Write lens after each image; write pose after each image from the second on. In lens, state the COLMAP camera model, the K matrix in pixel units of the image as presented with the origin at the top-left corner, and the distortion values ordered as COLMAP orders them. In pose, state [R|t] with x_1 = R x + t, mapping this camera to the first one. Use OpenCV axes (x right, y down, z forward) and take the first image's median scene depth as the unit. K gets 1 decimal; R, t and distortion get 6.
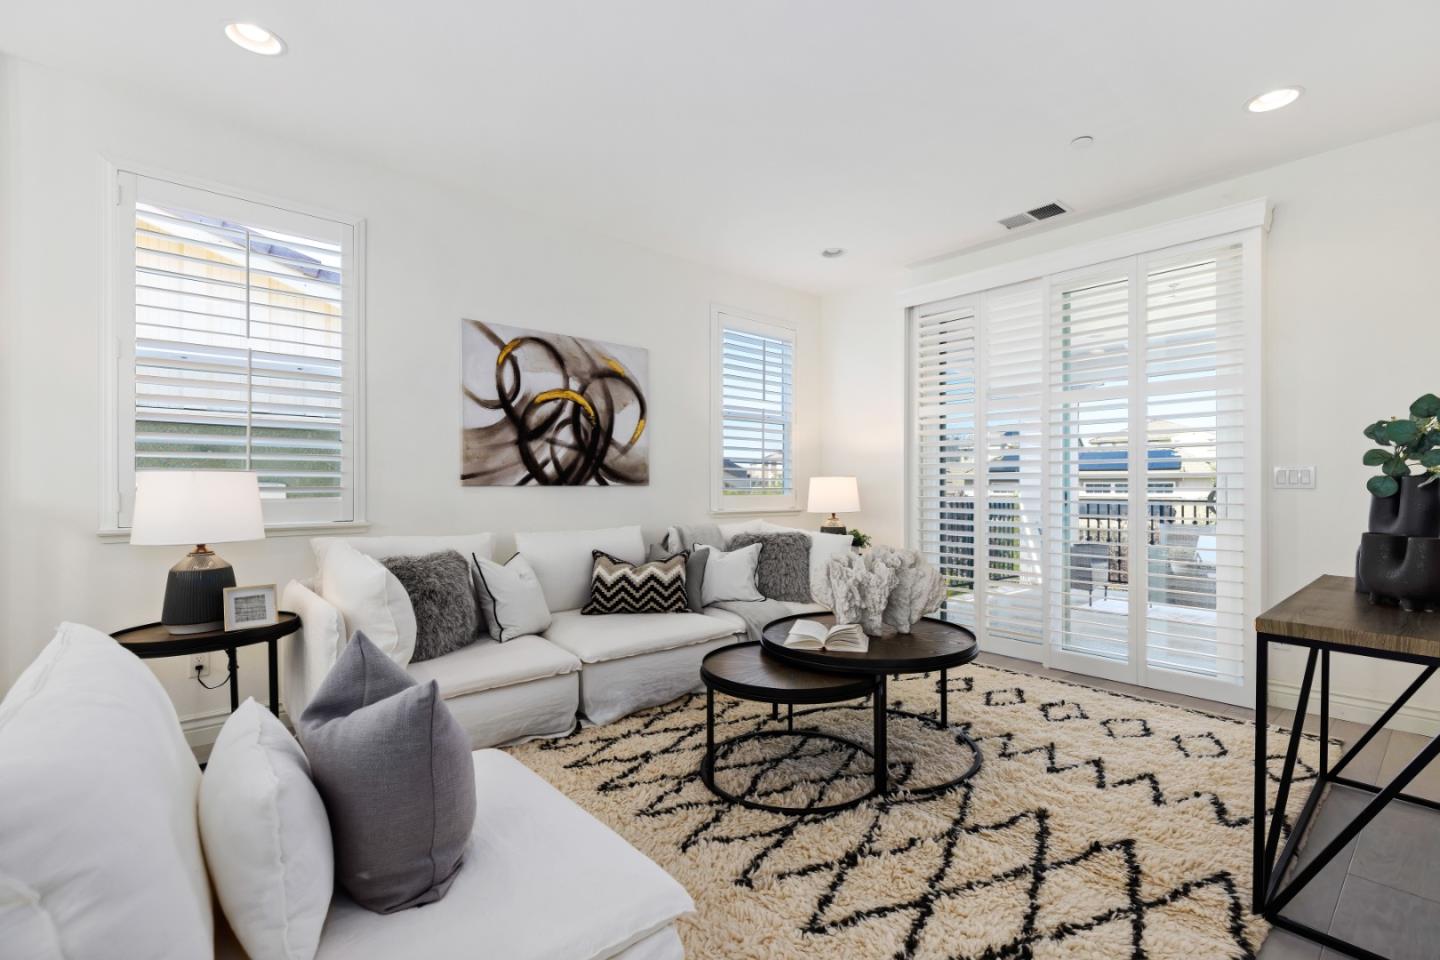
lens RADIAL K [[655.7, 0, 728.5], [0, 655.7, 483.7], [0, 0, 1]] dist [-0.003437, 0.000297]
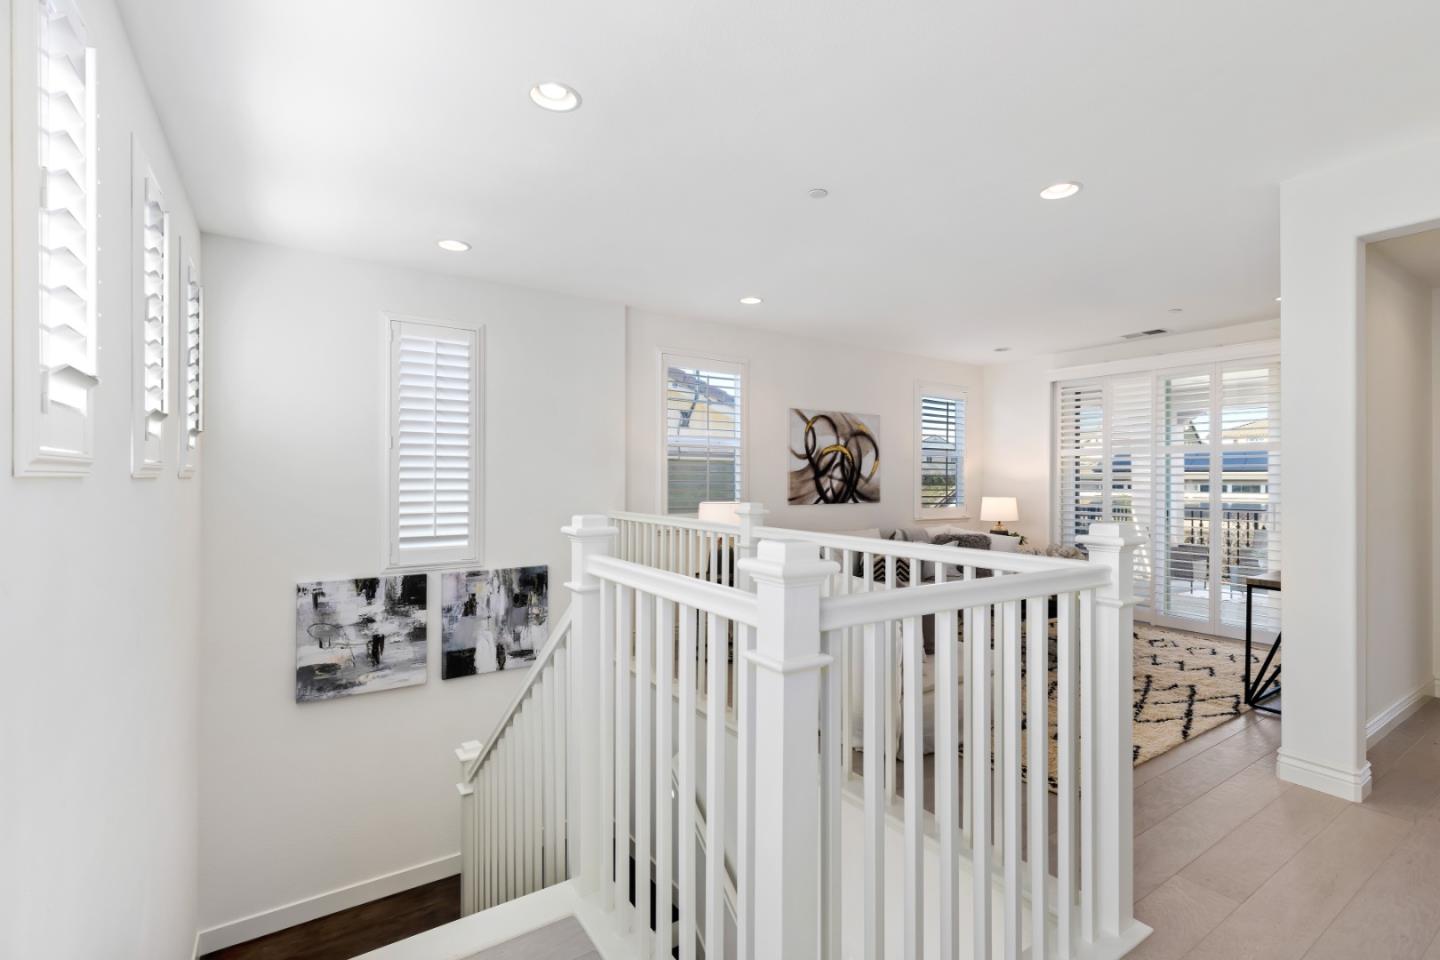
lens RADIAL K [[655.7, 0, 720.4], [0, 655.7, 474.2], [0, 0, 1]] dist [-0.003437, 0.000297]
pose [[0.990345, 0.004805, -0.138542, -0.308394], [-0.005386, 0.999978, -0.003824, -0.062115], [0.138521, 0.004533, 0.990349, -0.661858]]
